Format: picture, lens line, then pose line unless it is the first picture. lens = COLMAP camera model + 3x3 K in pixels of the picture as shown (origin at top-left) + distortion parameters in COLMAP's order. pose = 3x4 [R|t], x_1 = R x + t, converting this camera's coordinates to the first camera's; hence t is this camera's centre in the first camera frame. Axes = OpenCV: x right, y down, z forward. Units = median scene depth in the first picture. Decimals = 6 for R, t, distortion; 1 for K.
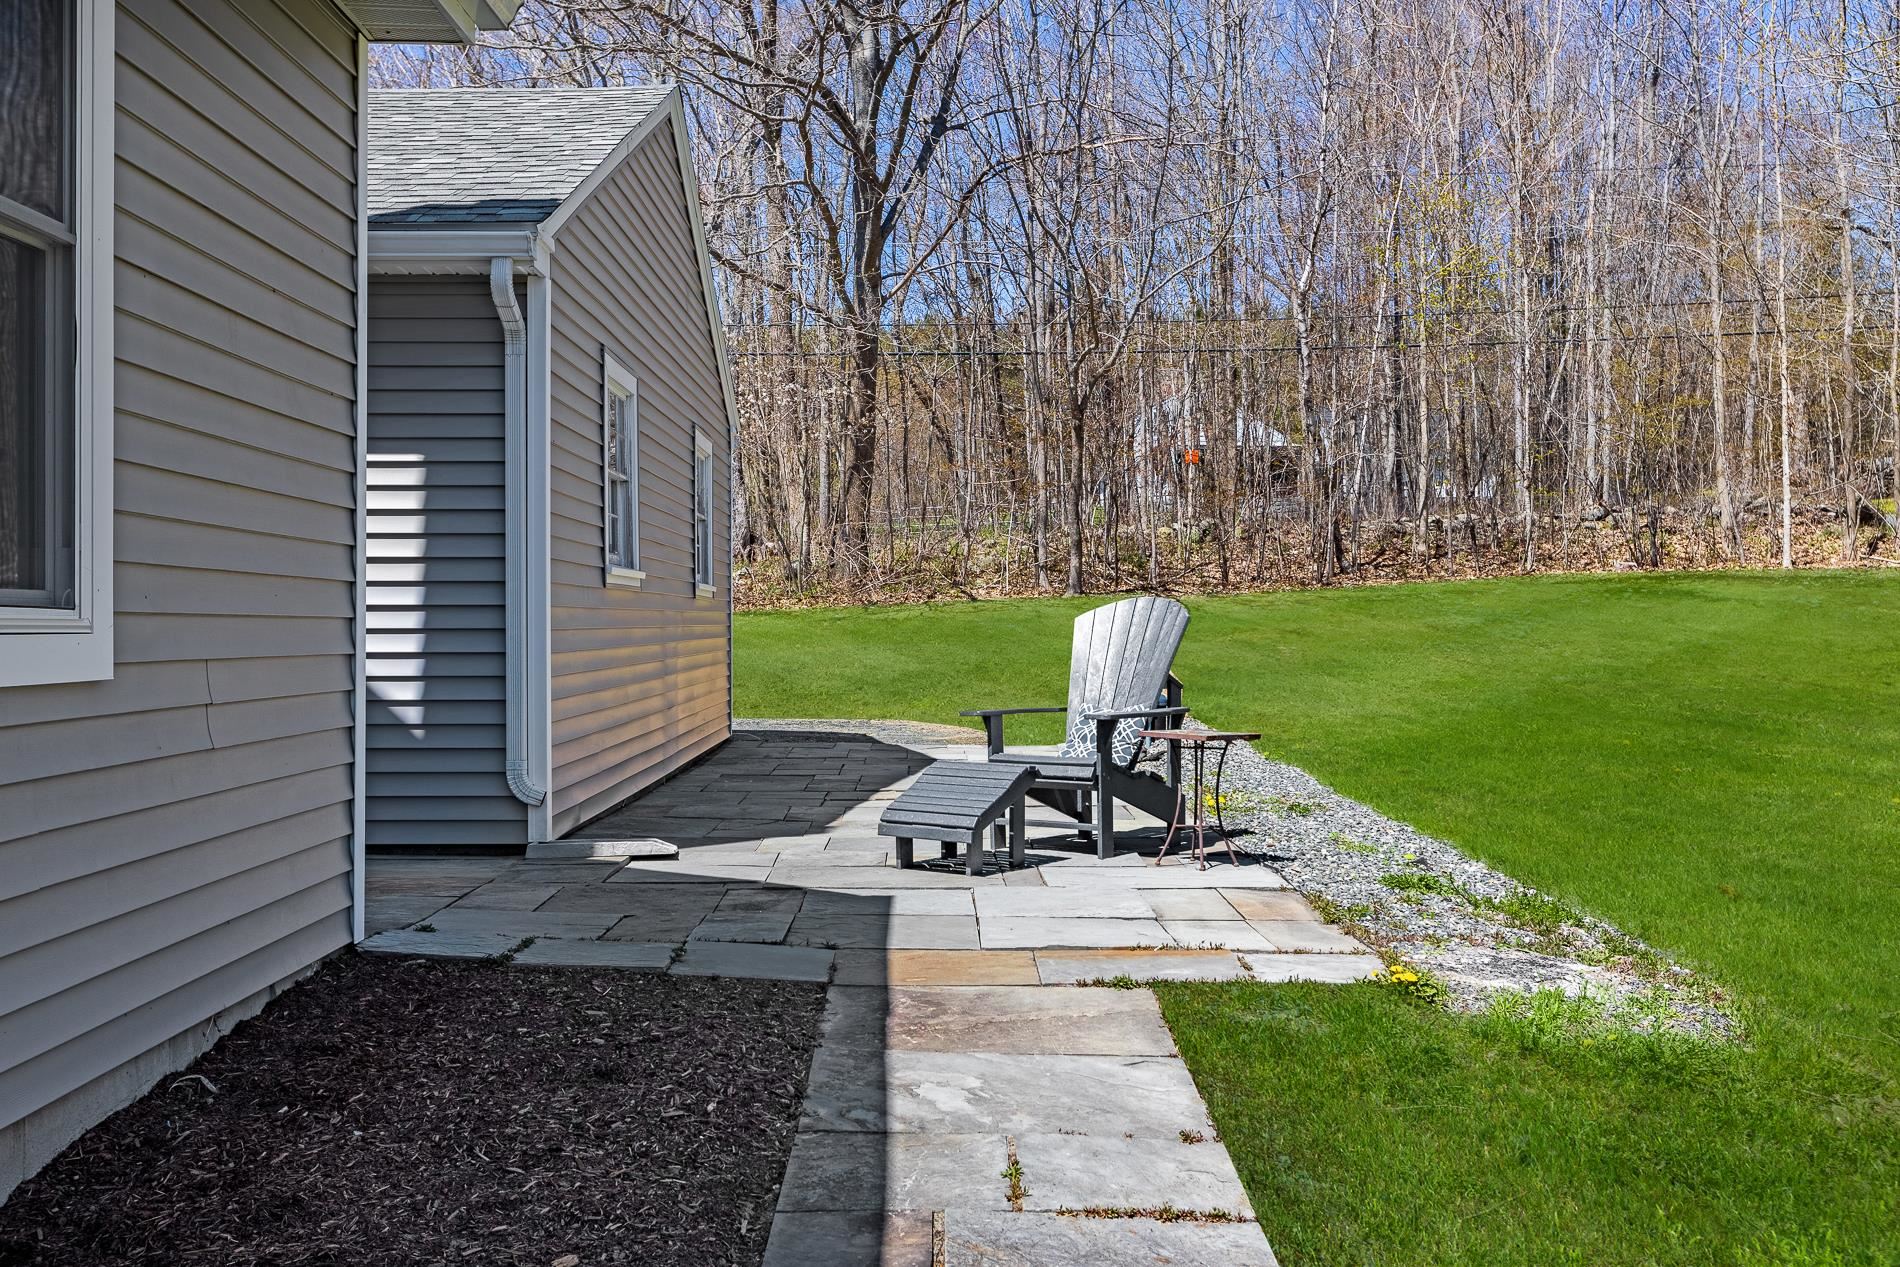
lens RADIAL K [[1832.6, 0, 950.0], [0, 1832.6, 633.5], [0, 0, 1]] dist [-0.002988, -0.004206]
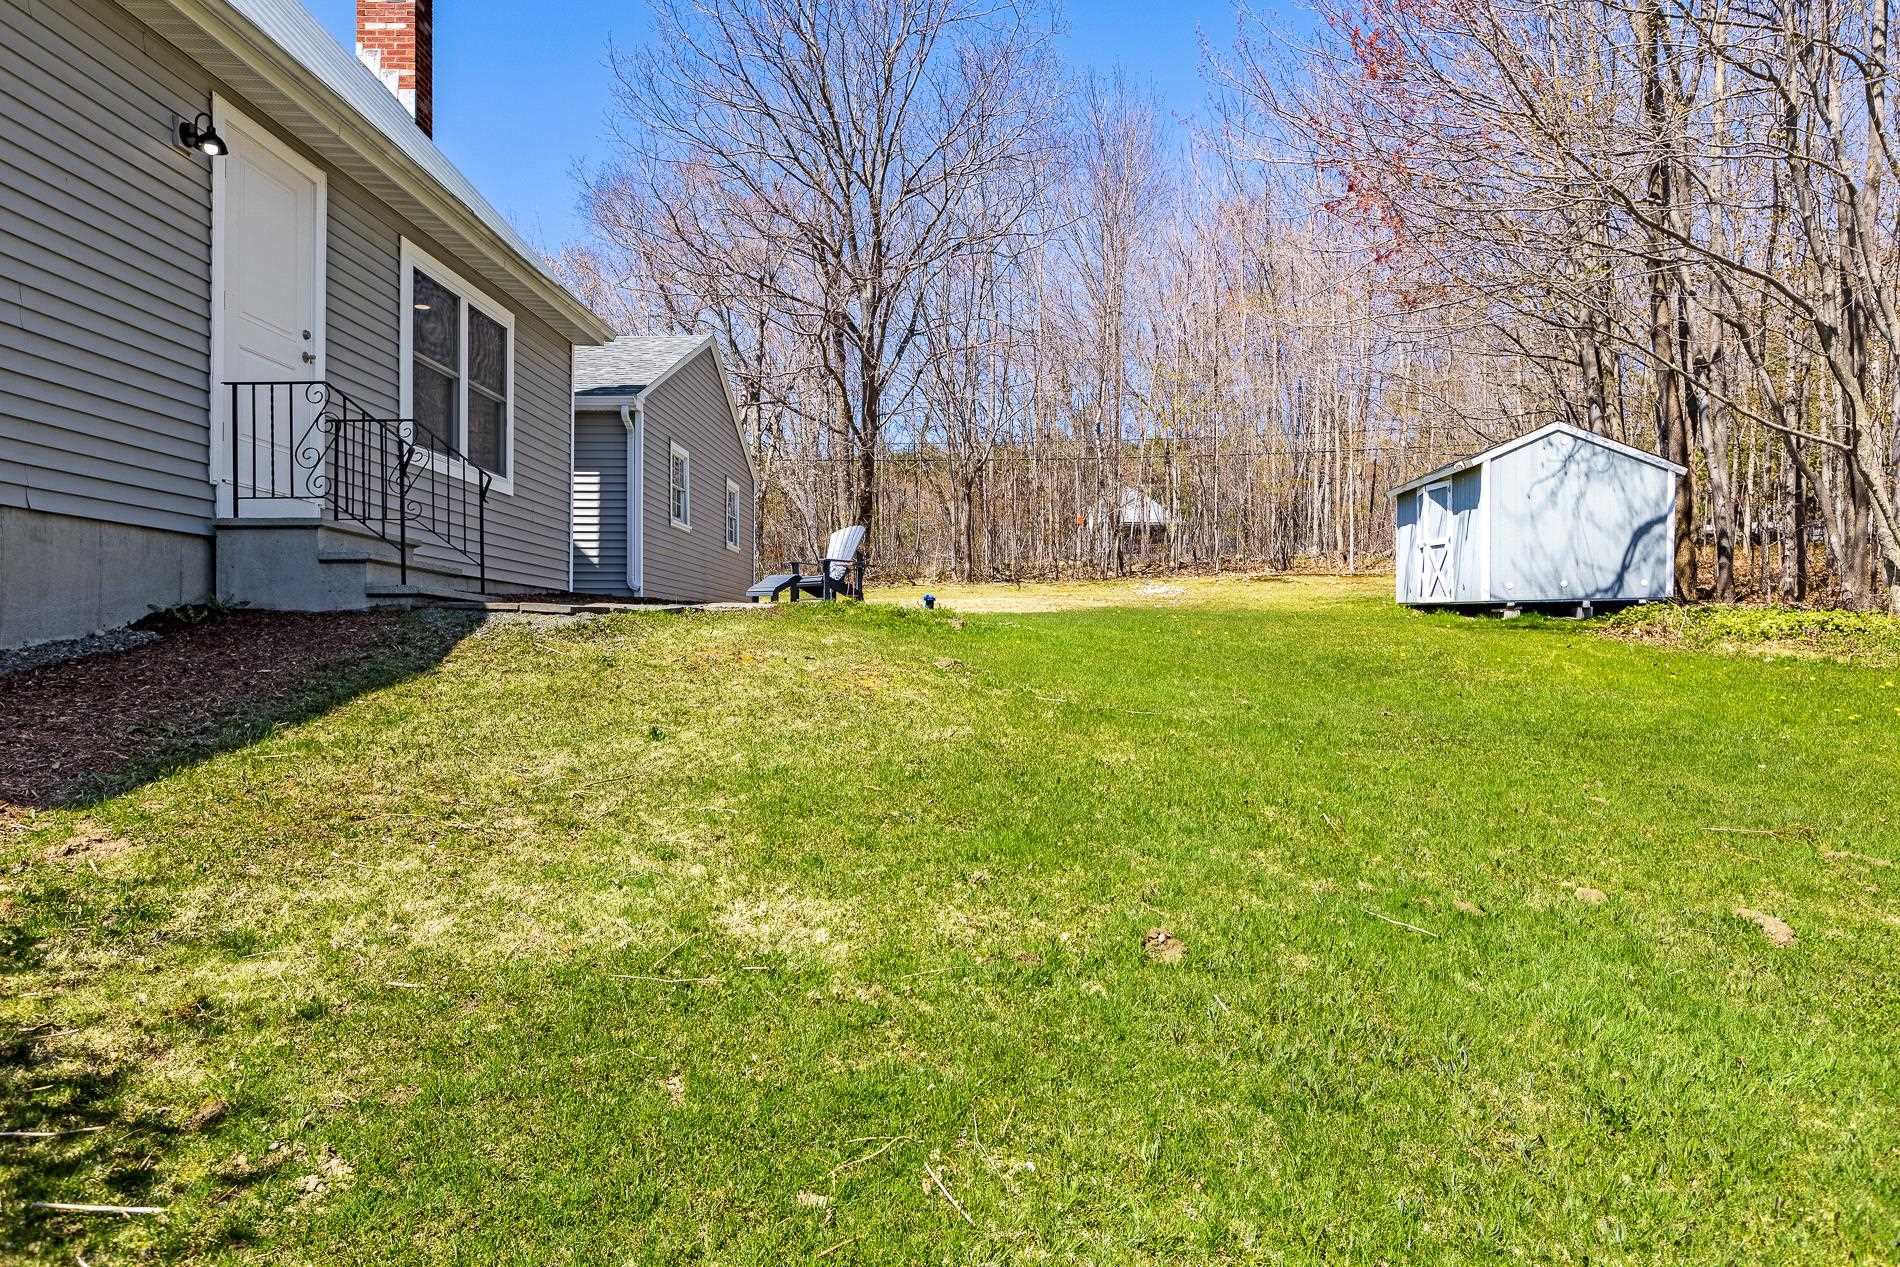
lens RADIAL K [[1227.2, 0, 948.9], [0, 1227.2, 658.4], [0, 0, 1]] dist [0.001291, 0.000298]
pose [[0.998966, -0.005443, -0.045137, 0.354925], [0.005473, 0.999985, 0.000551, 0.199337], [0.045133, -0.000798, 0.998981, -0.927577]]
